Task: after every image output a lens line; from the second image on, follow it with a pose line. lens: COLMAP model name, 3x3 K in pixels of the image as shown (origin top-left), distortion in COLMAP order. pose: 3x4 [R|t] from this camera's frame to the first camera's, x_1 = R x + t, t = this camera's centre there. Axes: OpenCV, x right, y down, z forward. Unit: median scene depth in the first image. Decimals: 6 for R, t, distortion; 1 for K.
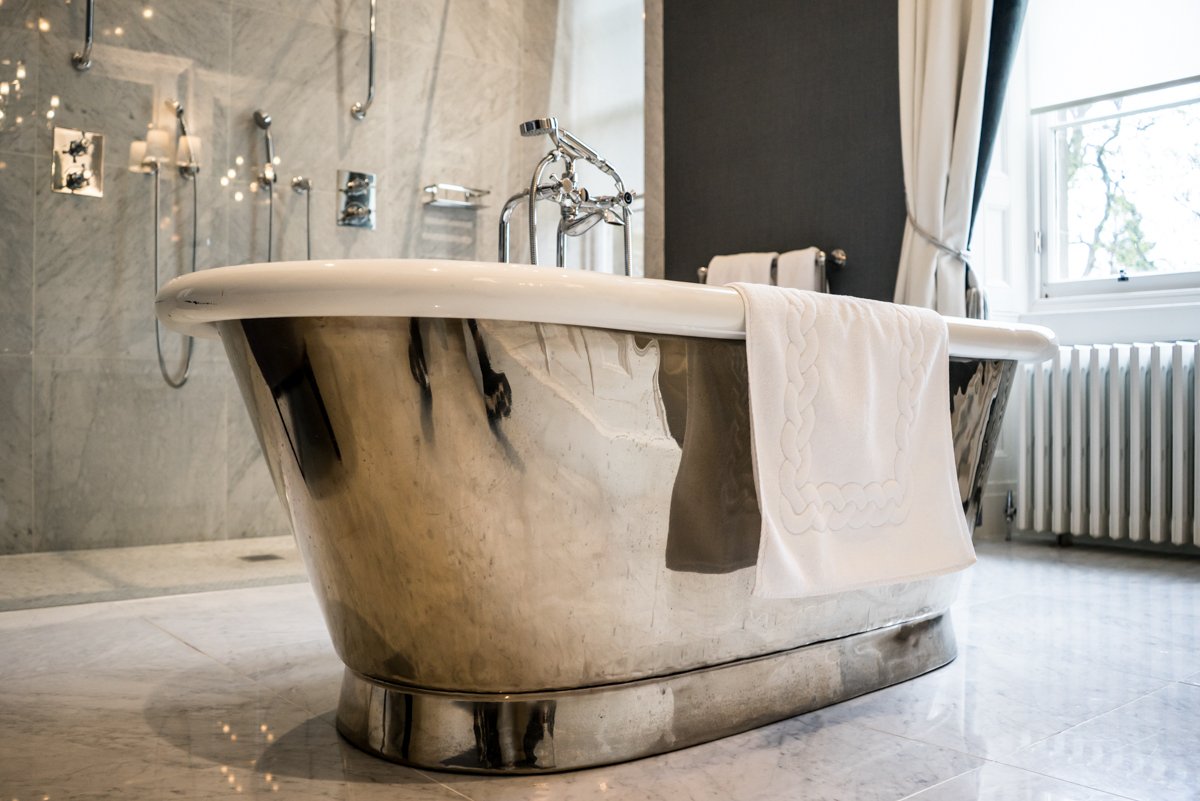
lens RADIAL K [[1047.5, 0, 603.4], [0, 1047.5, 404.9], [0, 0, 1]] dist [-0.085104, 0.009426]
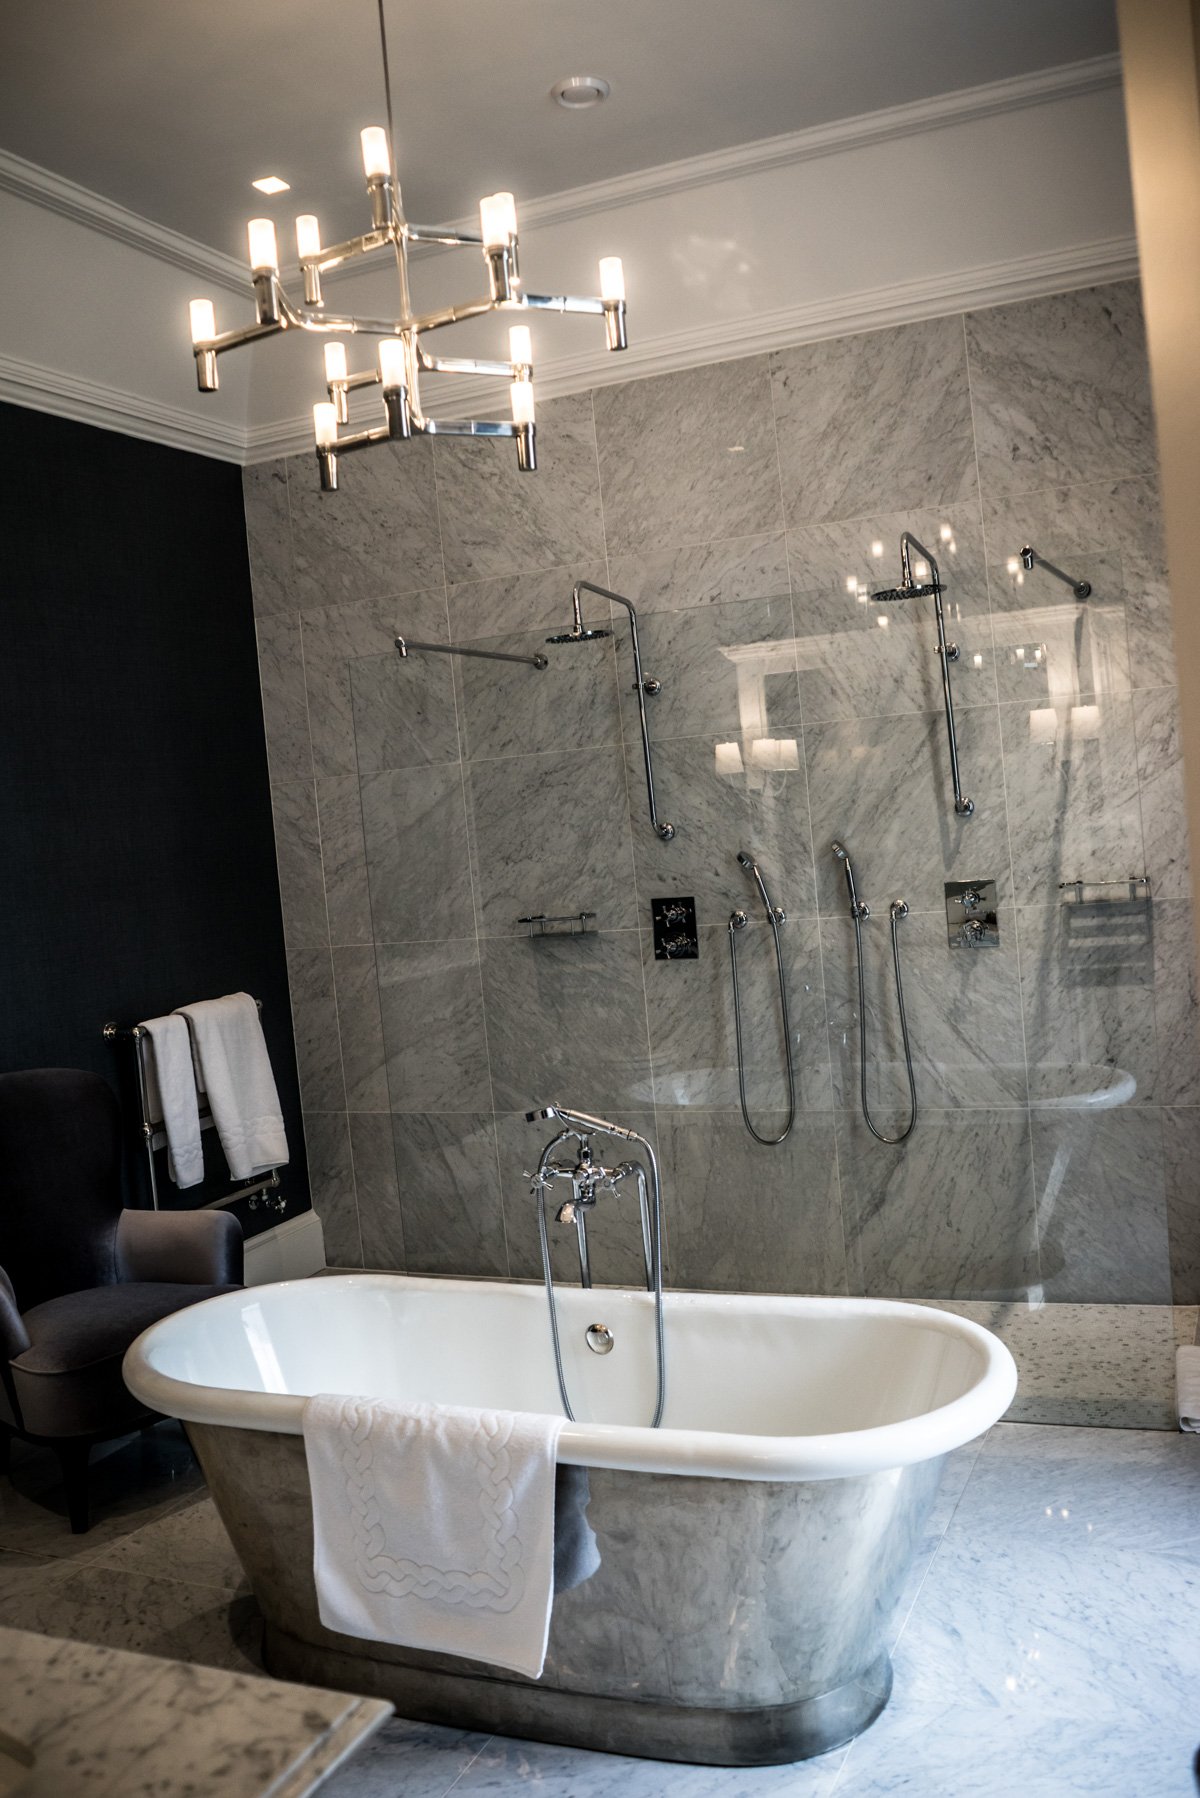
lens RADIAL K [[1569.5, 0, 605.1], [0, 1569.5, 896.7], [0, 0, 1]] dist [-0.085104, 0.009426]
pose [[0.445241, 0.007661, -0.895378, 0.780477], [0.083688, 0.995230, 0.050131, -0.311337], [0.891491, -0.097253, 0.442477, 0.197722]]
